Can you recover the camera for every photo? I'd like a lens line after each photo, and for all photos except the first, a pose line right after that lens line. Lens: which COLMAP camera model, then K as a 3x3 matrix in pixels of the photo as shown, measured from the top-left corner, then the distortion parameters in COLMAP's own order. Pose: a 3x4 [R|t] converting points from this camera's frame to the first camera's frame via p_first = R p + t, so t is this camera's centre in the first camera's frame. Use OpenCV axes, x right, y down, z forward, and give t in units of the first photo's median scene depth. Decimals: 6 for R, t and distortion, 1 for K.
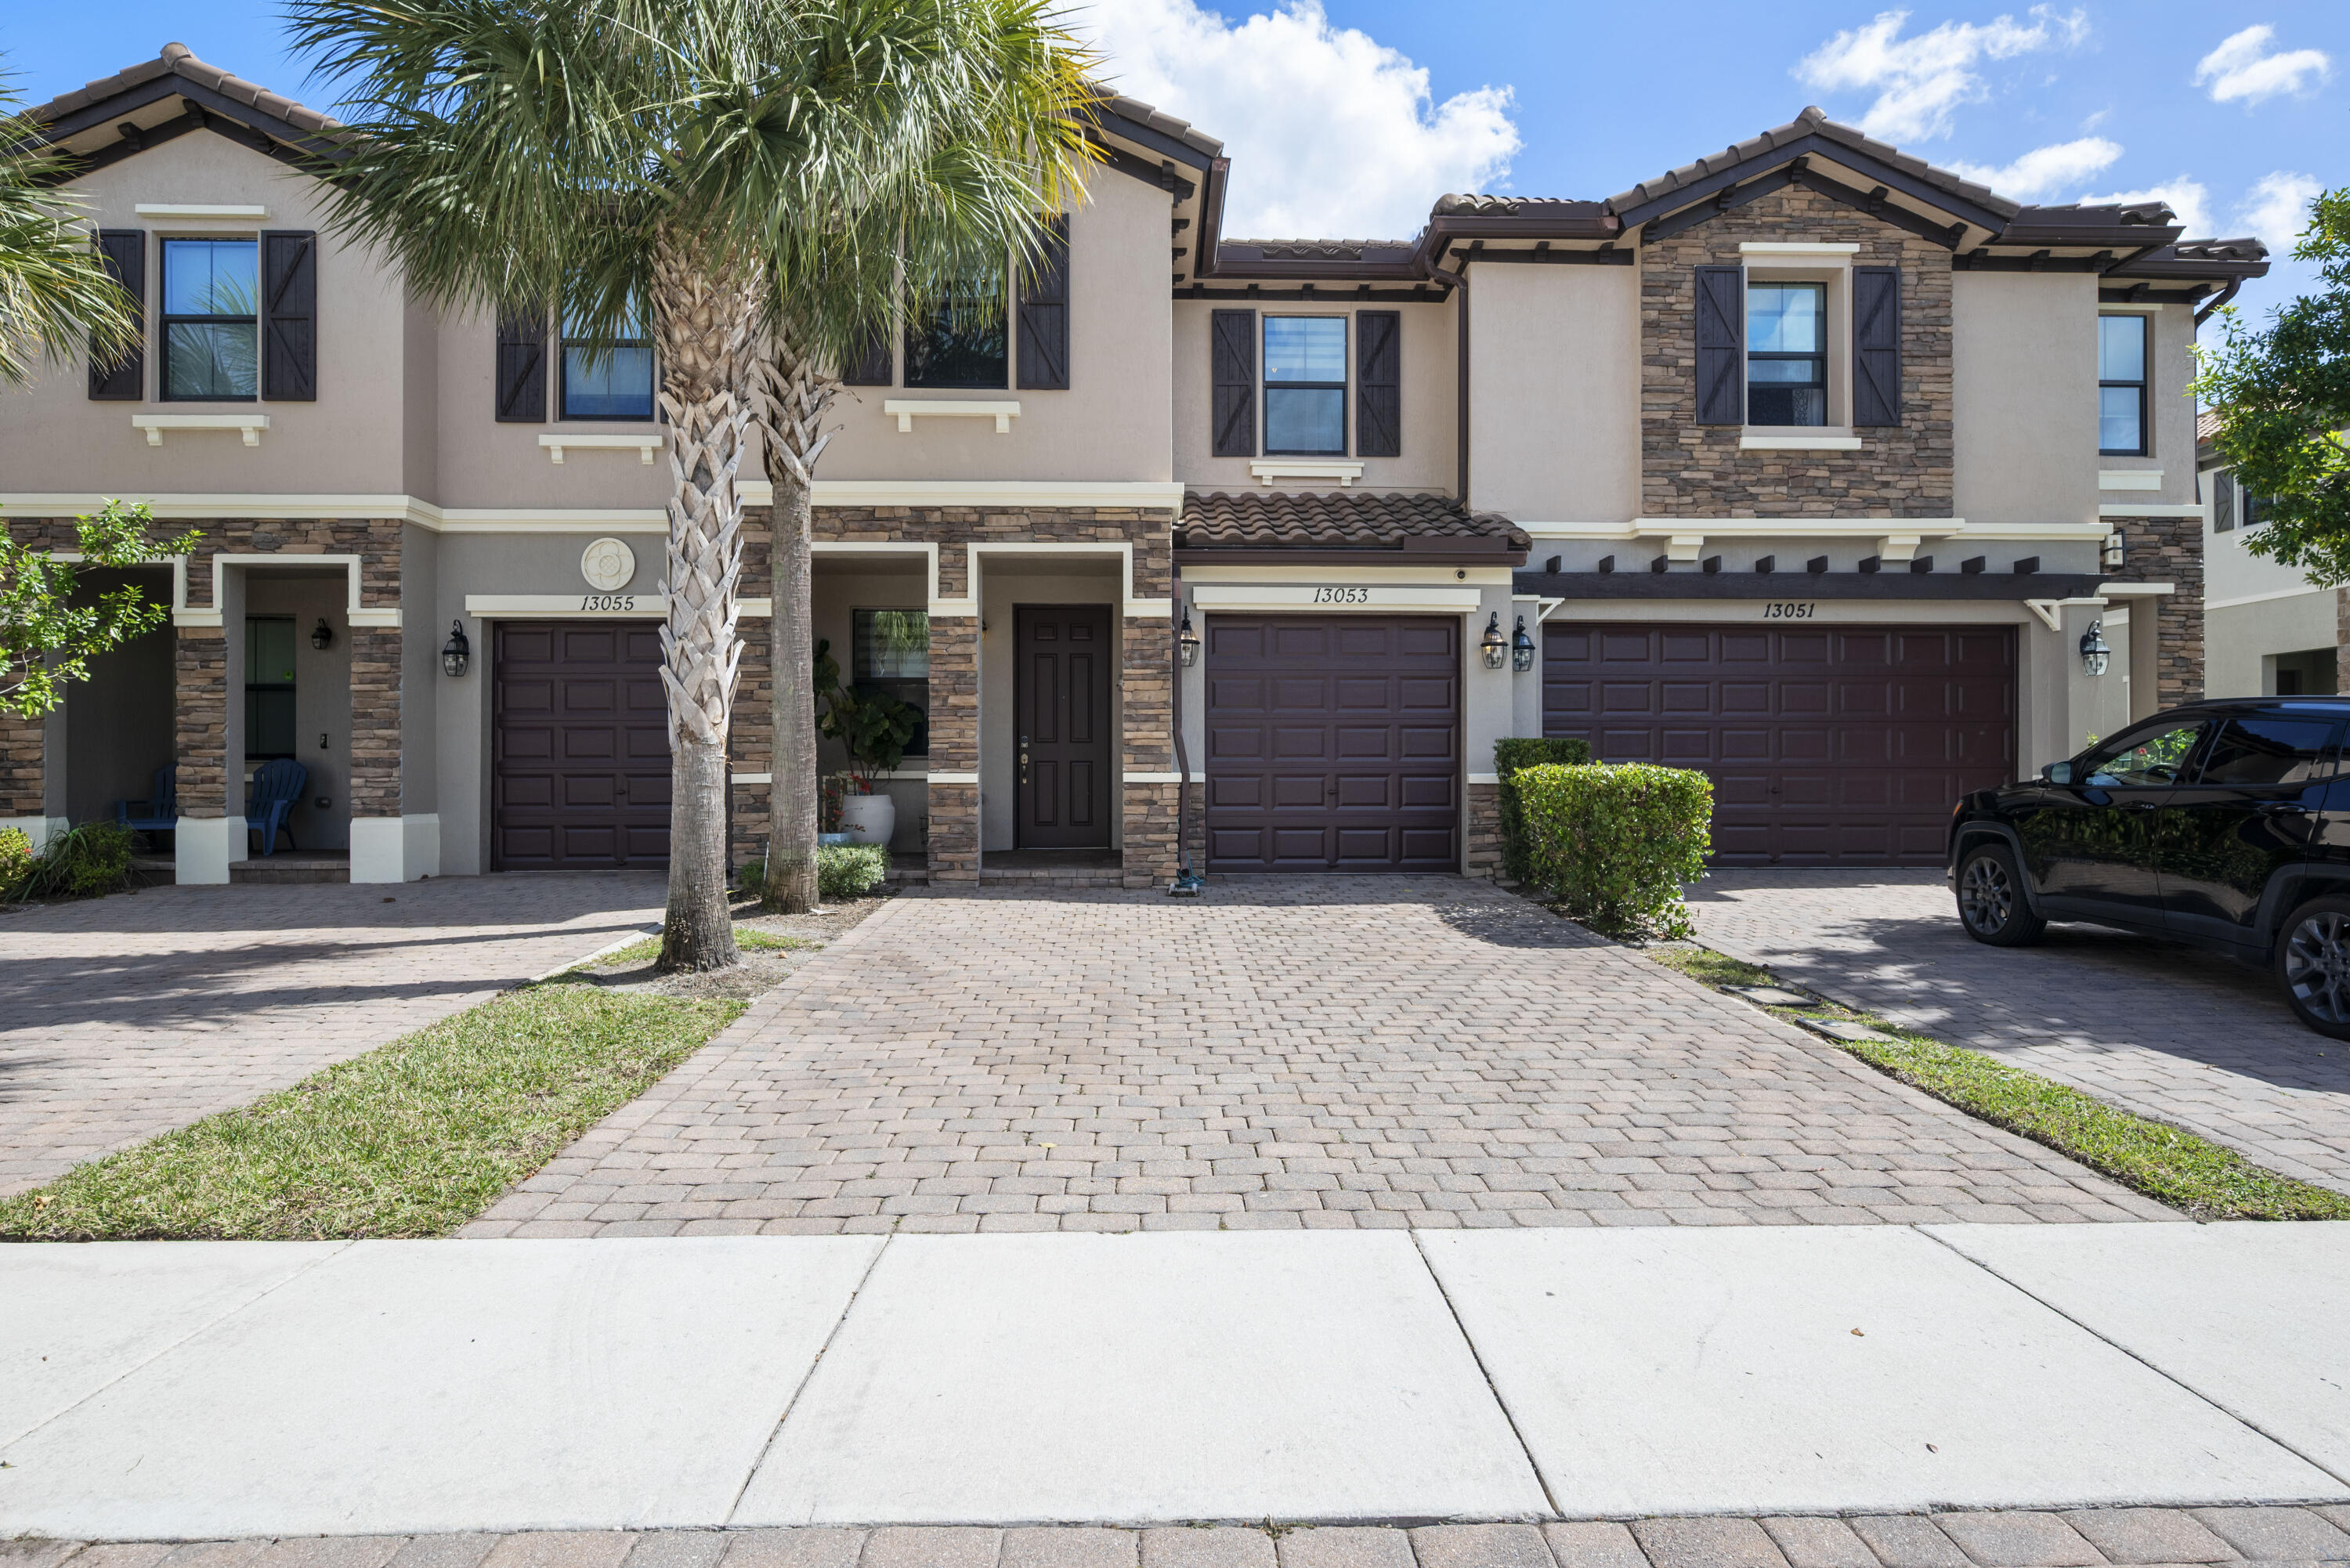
lens RADIAL K [[1358.2, 0, 1176.6], [0, 1358.2, 773.7], [0, 0, 1]] dist [0.002233, 0.000025]
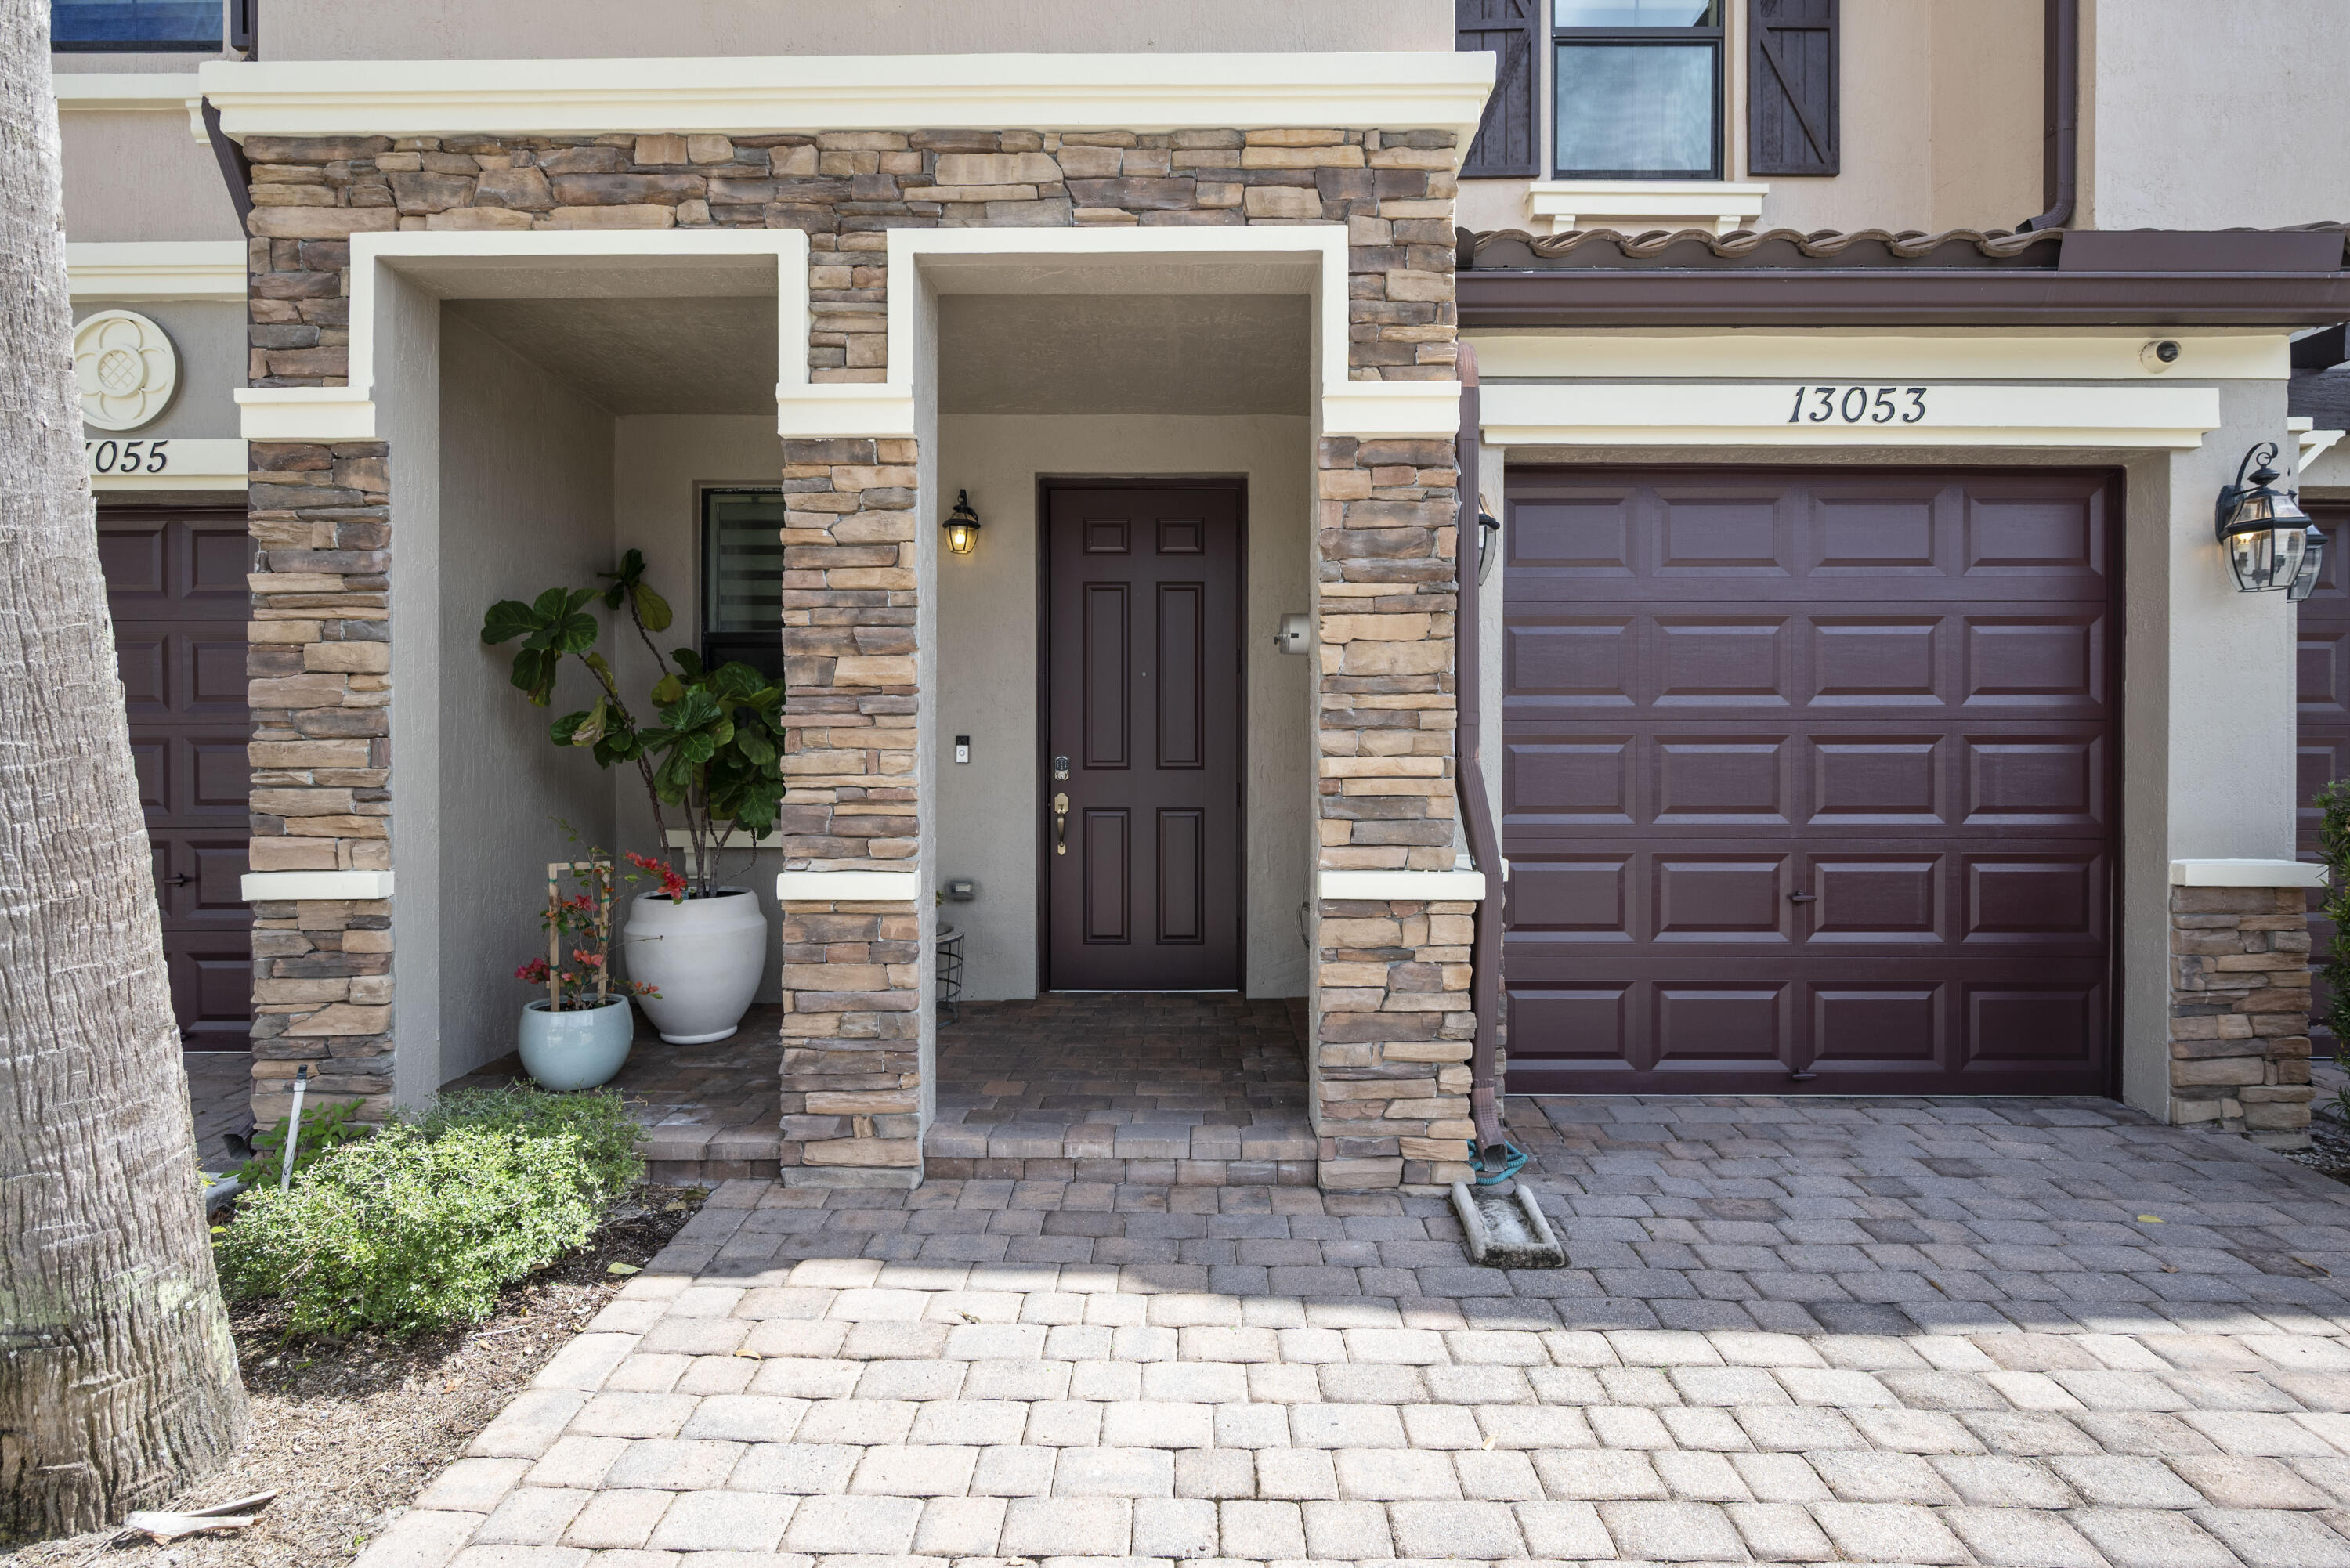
lens RADIAL K [[1218.6, 0, 1182.6], [0, 1218.6, 781.4], [0, 0, 1]] dist [-0.006174, -0.000513]
pose [[0.999375, 0.001647, -0.035324, -0.064164], [-0.001147, 0.999899, 0.014145, -0.029072], [0.035344, -0.014096, 0.999276, 0.676962]]
